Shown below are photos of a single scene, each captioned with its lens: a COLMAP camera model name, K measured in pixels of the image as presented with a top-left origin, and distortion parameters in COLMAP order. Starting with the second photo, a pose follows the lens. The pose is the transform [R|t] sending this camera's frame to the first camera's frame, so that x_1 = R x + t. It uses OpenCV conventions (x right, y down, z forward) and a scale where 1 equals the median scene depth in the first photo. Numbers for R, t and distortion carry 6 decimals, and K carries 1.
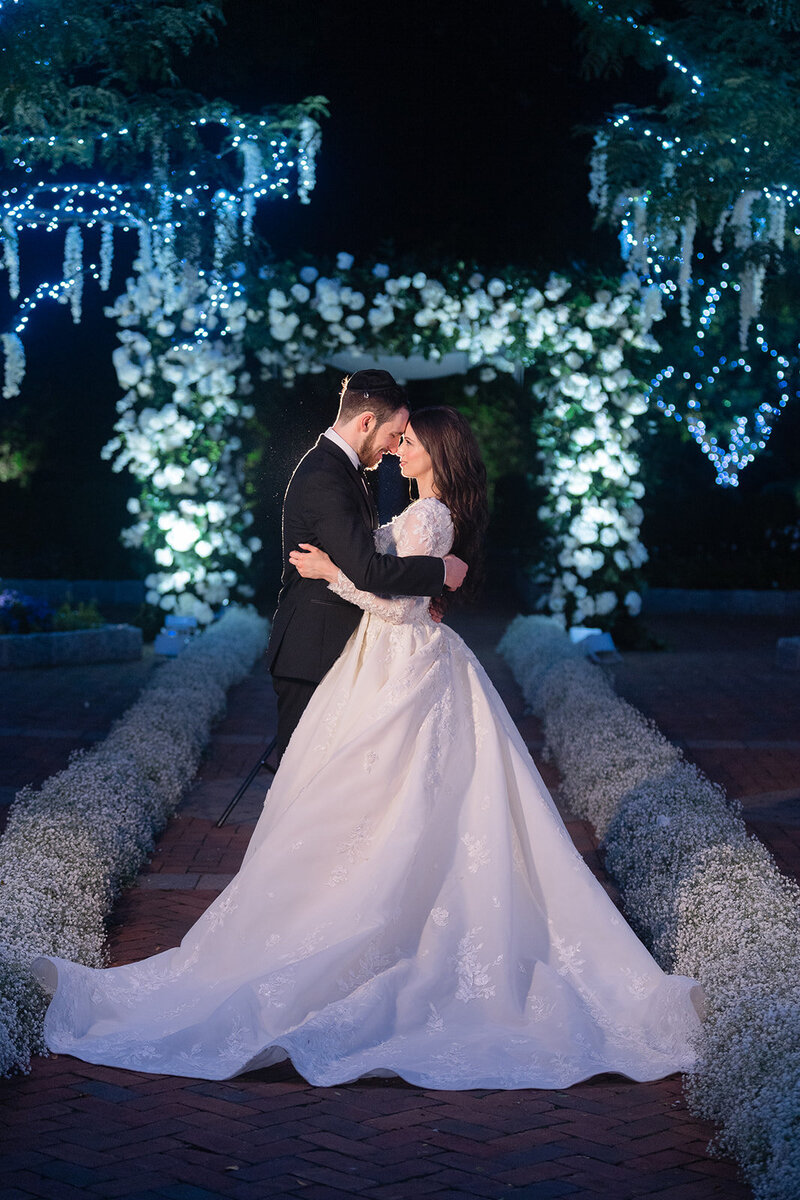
lens RADIAL K [[2564.0, 0, 401.4], [0, 2564.0, 599.6], [0, 0, 1]] dist [0.059308, 0.000000]
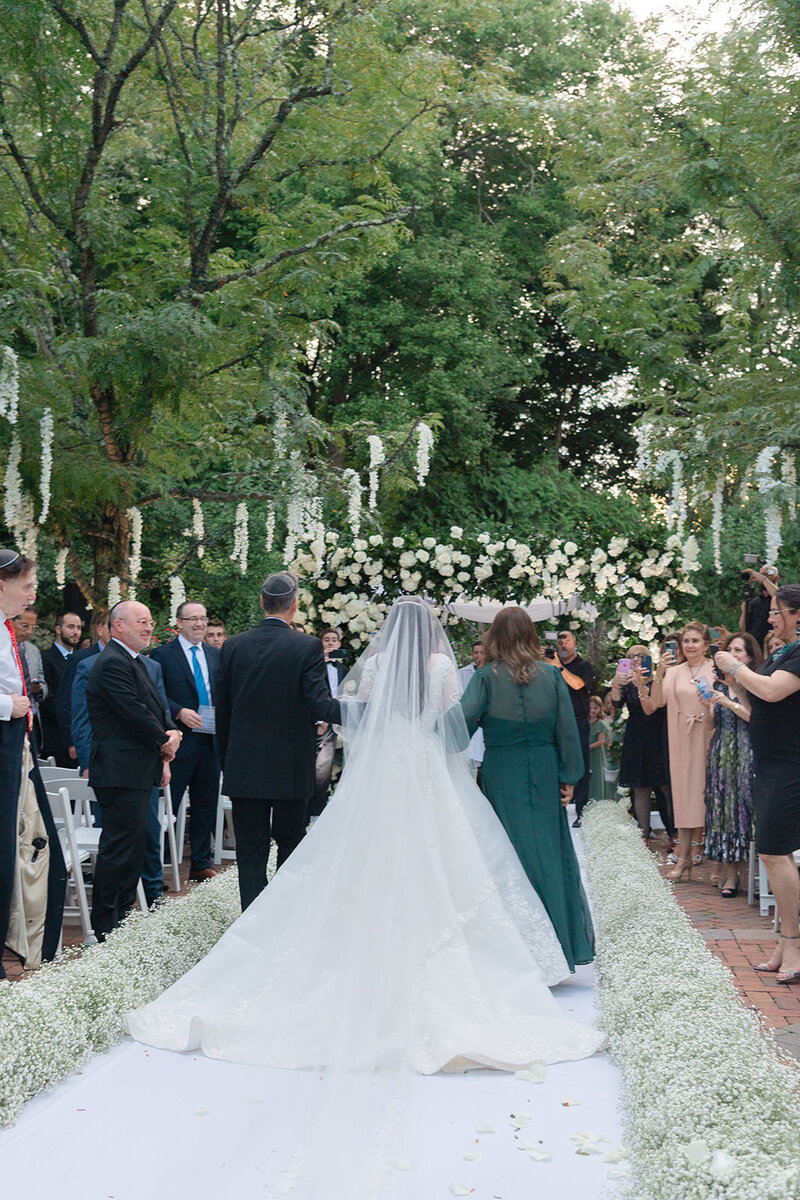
lens RADIAL K [[1301.3, 0, 396.6], [0, 1301.3, 598.8], [0, 0, 1]] dist [0.002299, 0.000000]
pose [[0.991983, -0.016752, -0.125255, 0.031655], [-0.000593, 0.990547, -0.137171, -0.004172], [0.126369, 0.136145, 0.982596, 0.334355]]
